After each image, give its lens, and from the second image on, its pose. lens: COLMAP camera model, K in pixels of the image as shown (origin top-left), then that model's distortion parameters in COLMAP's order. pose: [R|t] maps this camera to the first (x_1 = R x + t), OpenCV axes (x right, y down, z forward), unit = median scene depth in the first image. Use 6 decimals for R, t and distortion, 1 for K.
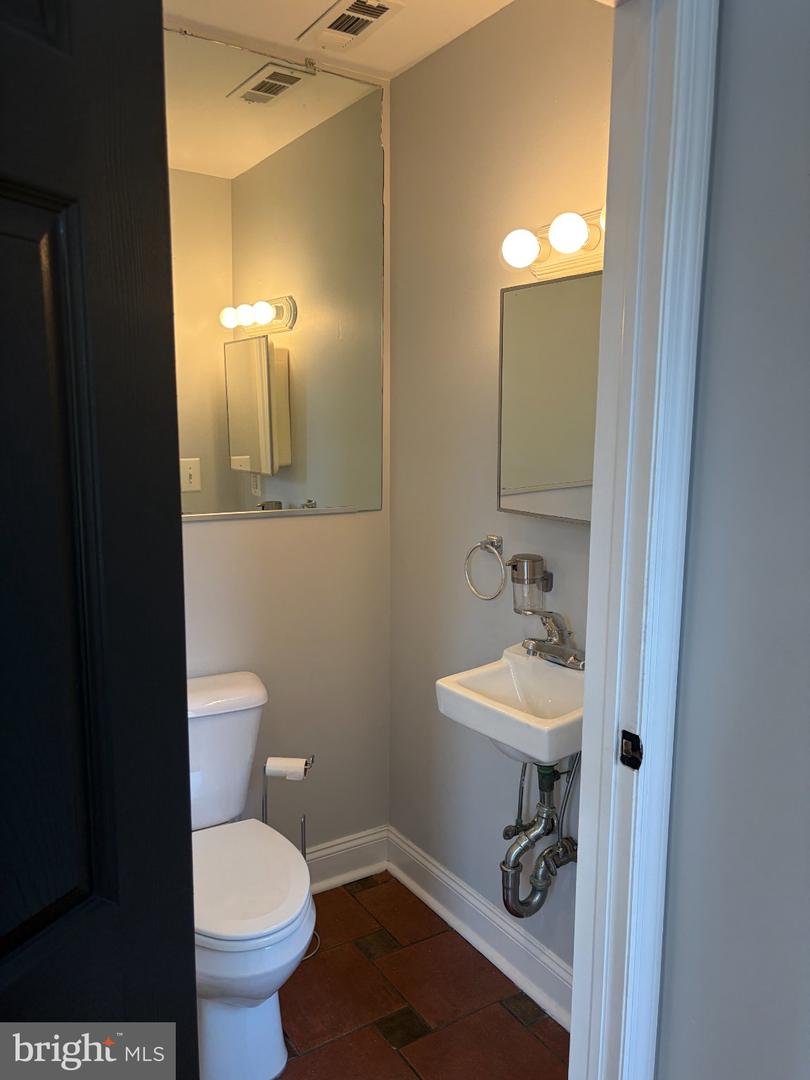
lens RADIAL K [[819.8, 0, 398.4], [0, 819.8, 541.6], [0, 0, 1]] dist [0.063857, -0.060020]
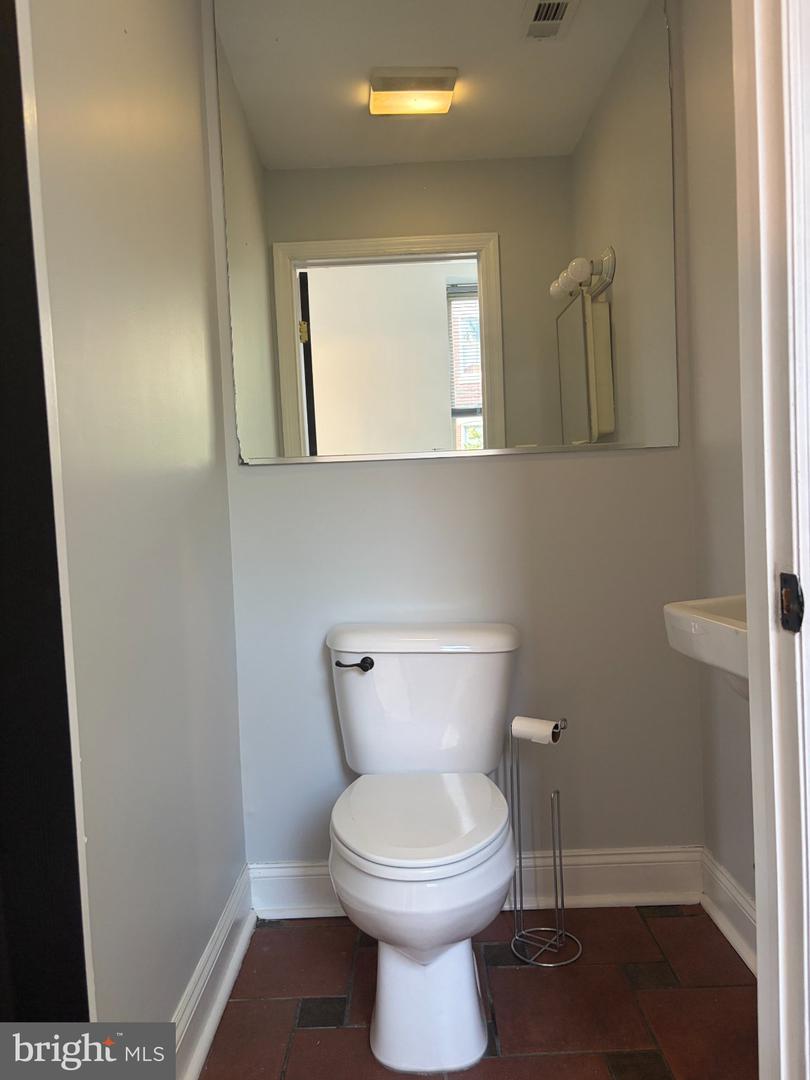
lens RADIAL K [[819.8, 0, 398.4], [0, 819.8, 541.6], [0, 0, 1]] dist [0.063857, -0.060020]
pose [[0.842880, -0.023833, -0.537574, 0.234547], [-0.027138, 0.995865, -0.086702, 0.170412], [0.537417, 0.087668, 0.838748, 0.194870]]
